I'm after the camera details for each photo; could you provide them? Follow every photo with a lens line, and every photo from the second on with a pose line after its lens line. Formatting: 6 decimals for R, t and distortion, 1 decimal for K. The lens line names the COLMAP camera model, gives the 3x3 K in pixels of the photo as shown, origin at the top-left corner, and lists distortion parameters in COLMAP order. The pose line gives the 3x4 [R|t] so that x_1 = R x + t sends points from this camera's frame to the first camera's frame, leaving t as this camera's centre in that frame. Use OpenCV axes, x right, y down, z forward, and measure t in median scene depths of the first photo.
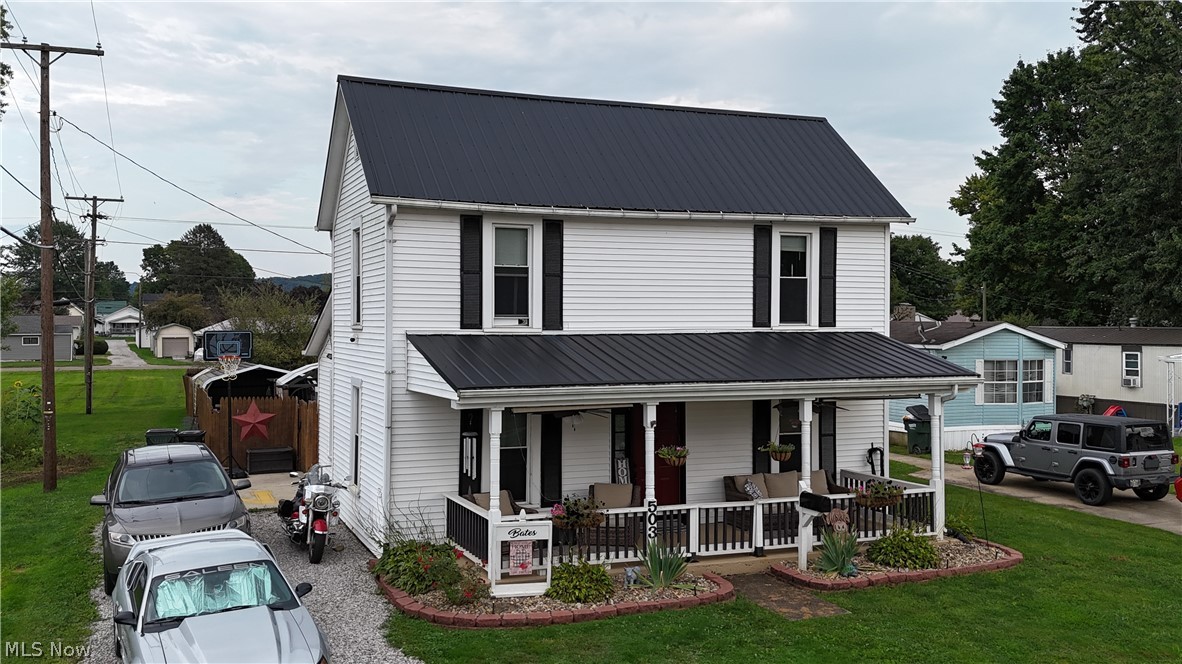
lens RADIAL K [[1045.4, 0, 556.3], [0, 1045.4, 327.4], [0, 0, 1]] dist [0.055468, -0.019181]
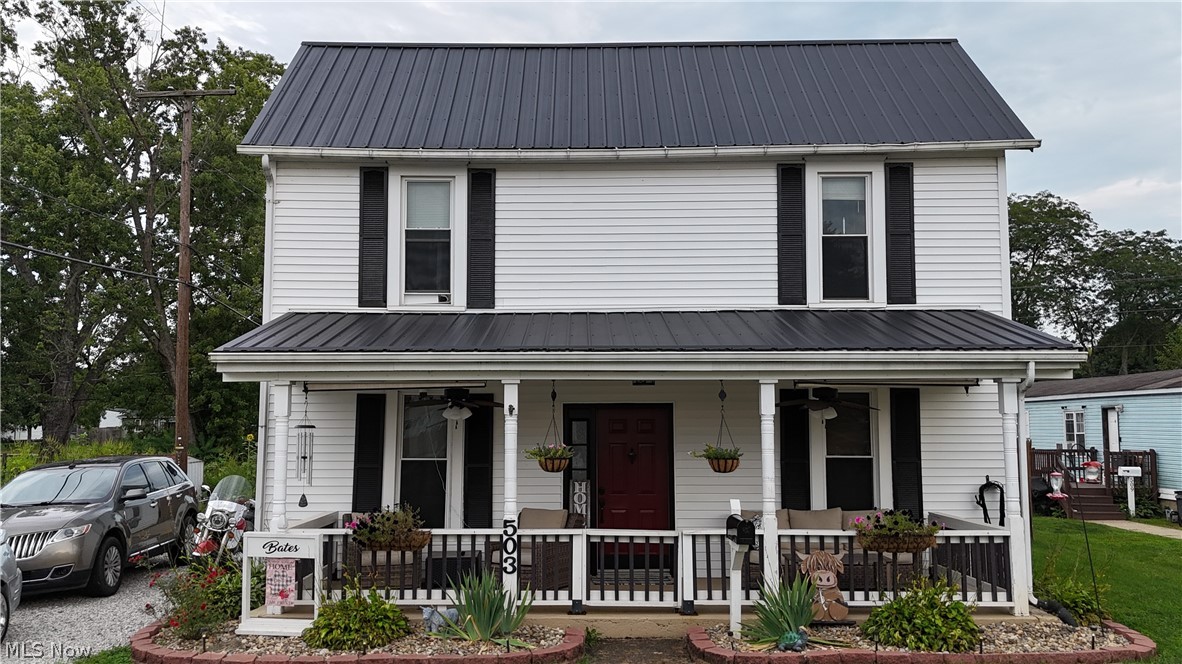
lens RADIAL K [[1045.4, 0, 585.5], [0, 1045.4, 329.9], [0, 0, 1]] dist [0.055468, -0.019181]
pose [[0.929575, -0.034476, -0.367017, 0.358744], [-0.000679, 0.995455, -0.095229, 0.093819], [0.368632, 0.088772, 0.925327, 0.314606]]
